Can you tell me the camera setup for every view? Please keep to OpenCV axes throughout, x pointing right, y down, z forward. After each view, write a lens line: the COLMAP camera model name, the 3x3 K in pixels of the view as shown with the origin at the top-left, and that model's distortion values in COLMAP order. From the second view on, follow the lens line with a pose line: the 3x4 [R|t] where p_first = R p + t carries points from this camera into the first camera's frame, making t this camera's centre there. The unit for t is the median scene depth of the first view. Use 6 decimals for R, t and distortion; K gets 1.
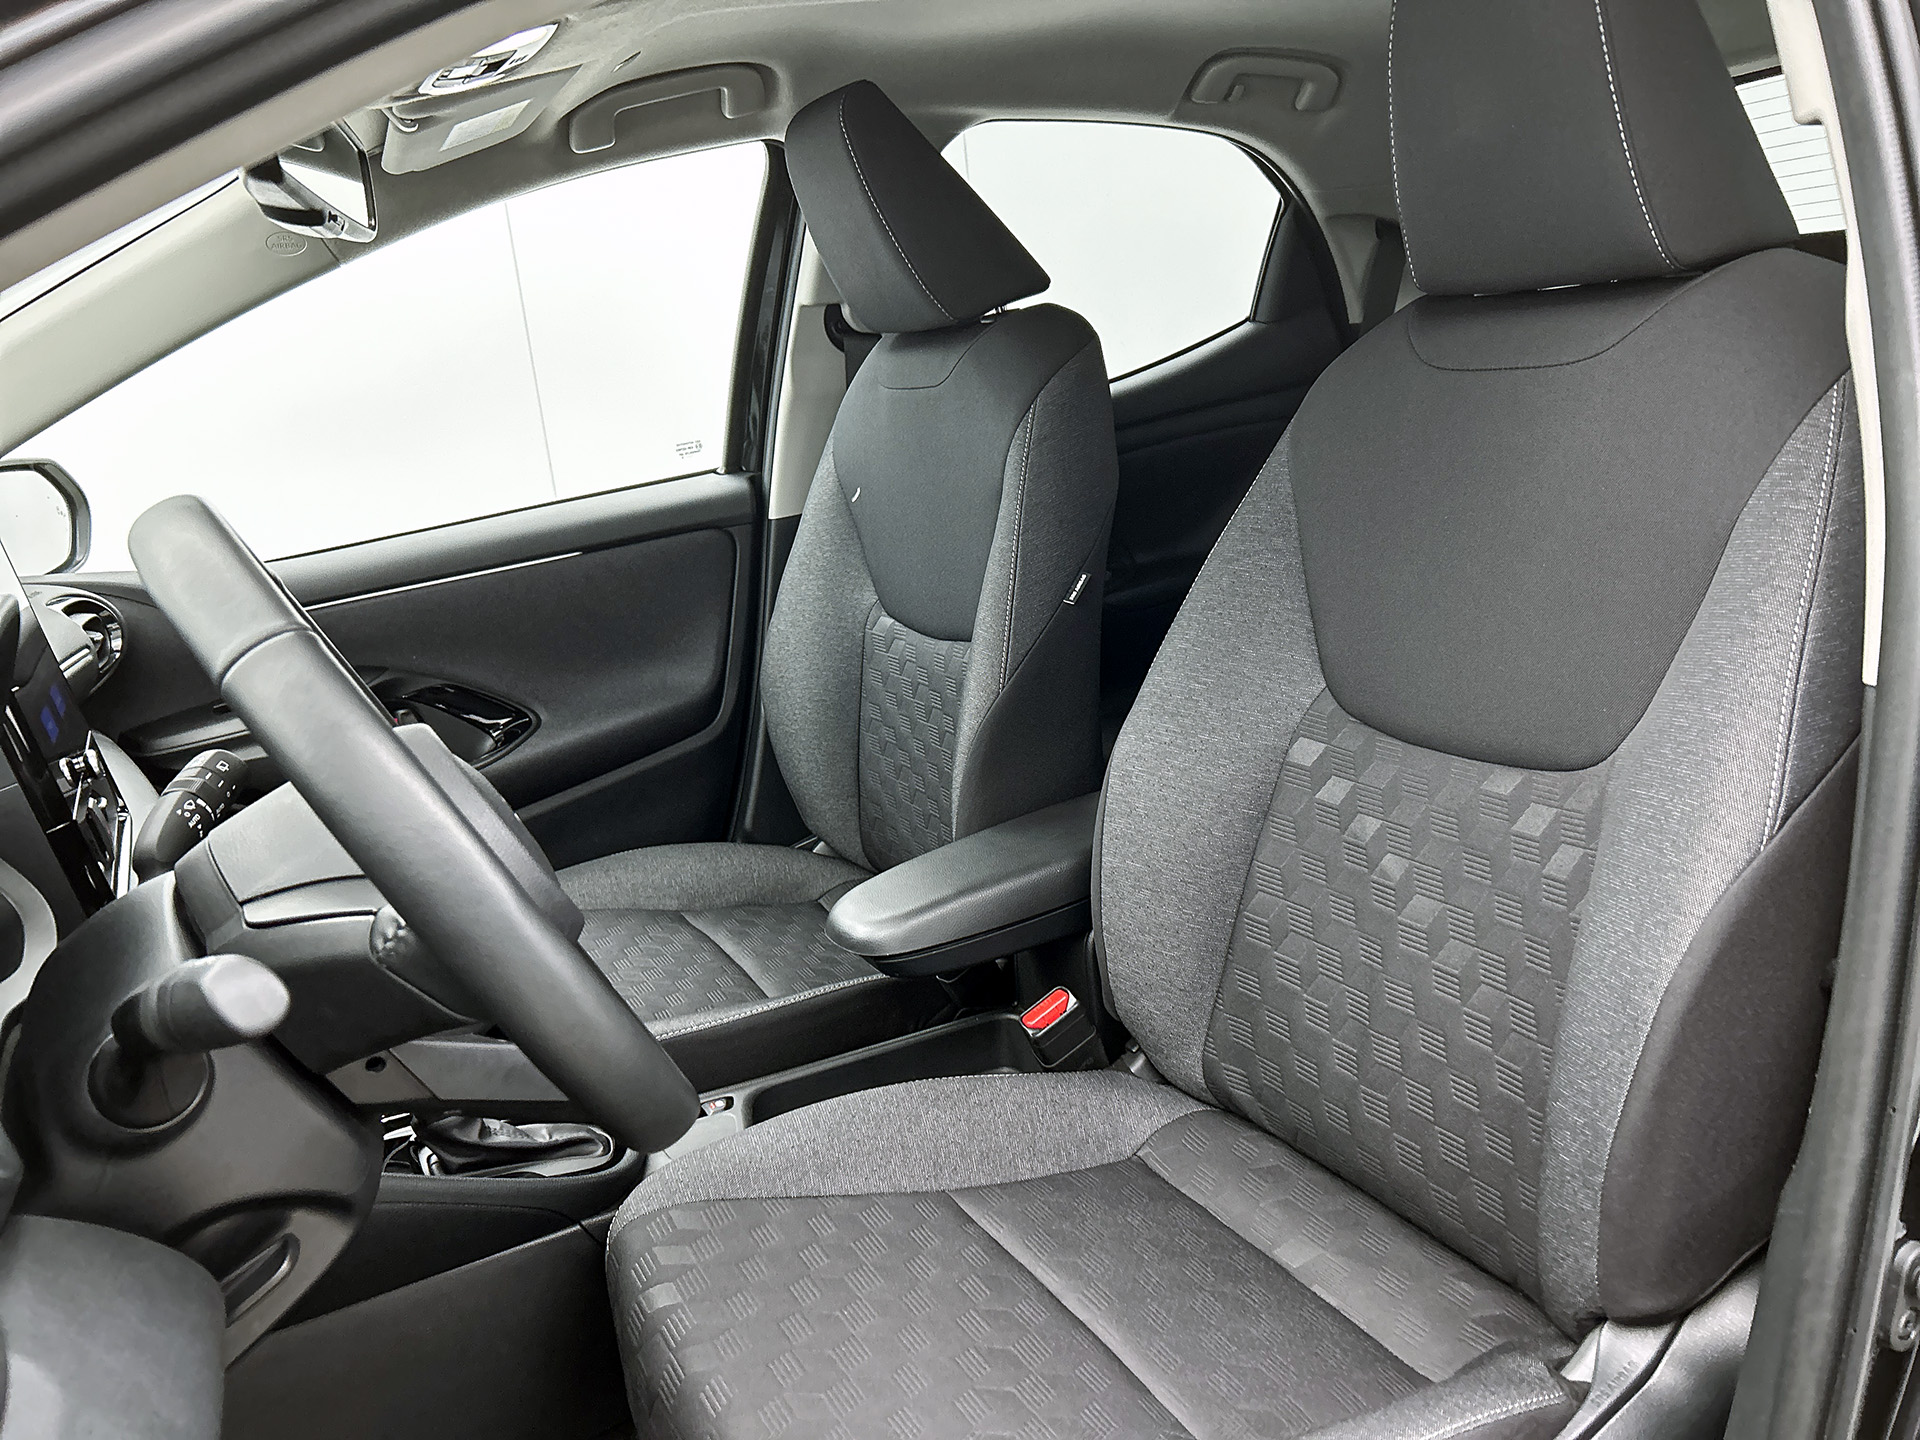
lens RADIAL K [[1419.8, 0, 960.0], [0, 1419.8, 720.0], [0, 0, 1]] dist [-0.002785, -0.057828]
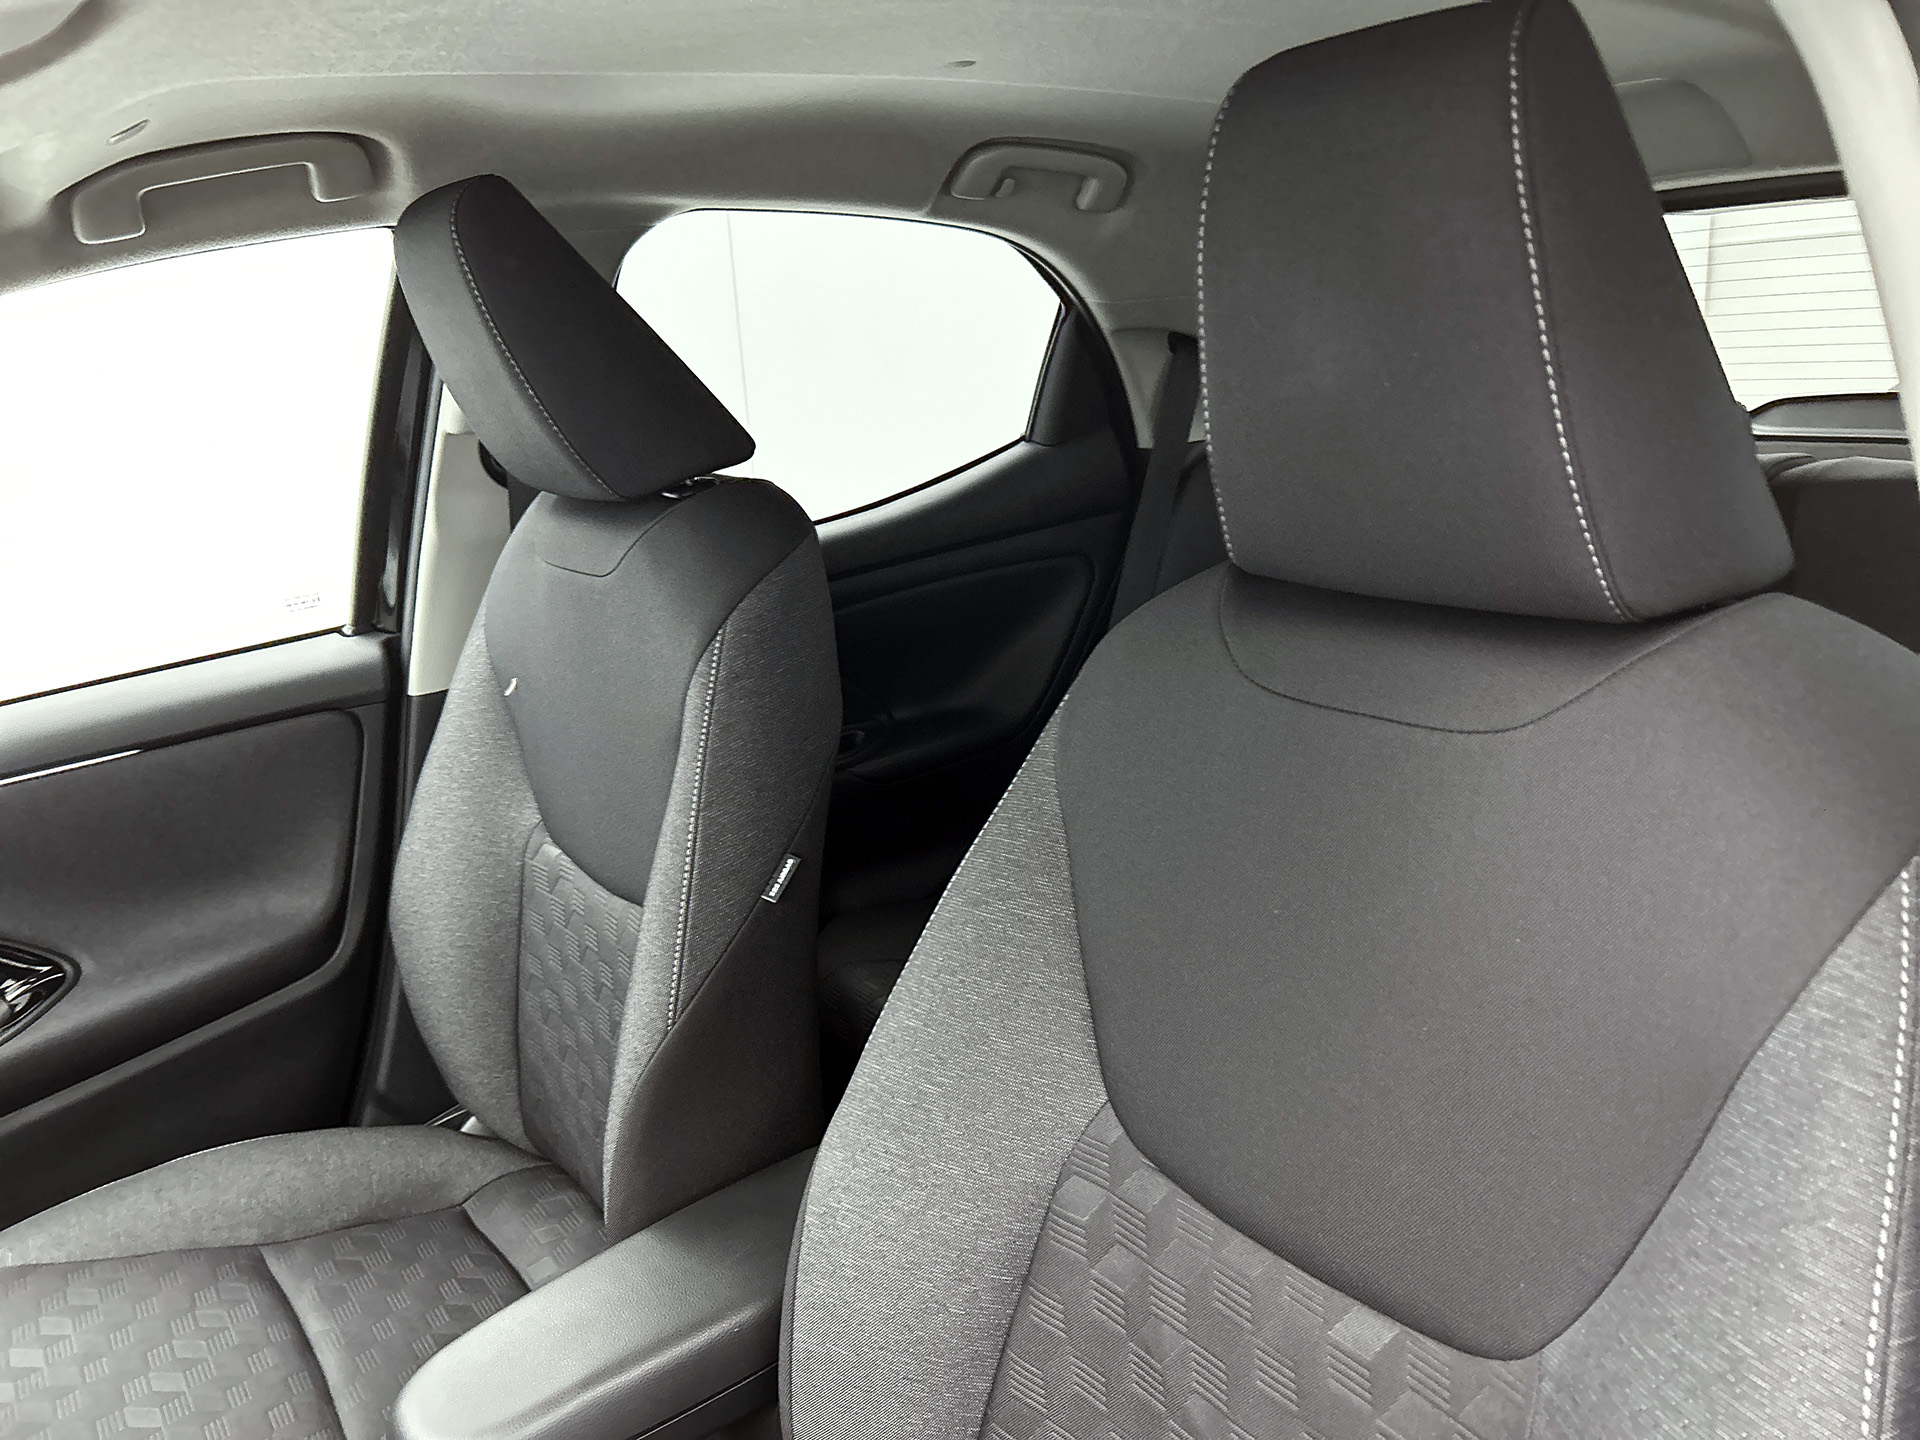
lens RADIAL K [[1510.2, 0, 960.0], [0, 1510.2, 720.0], [0, 0, 1]] dist [0.003019, -0.030830]
pose [[0.988662, 0.008191, 0.149936, 0.043643], [-0.003059, 0.999403, -0.034426, -0.113825], [-0.150128, 0.033577, 0.988096, 0.161350]]
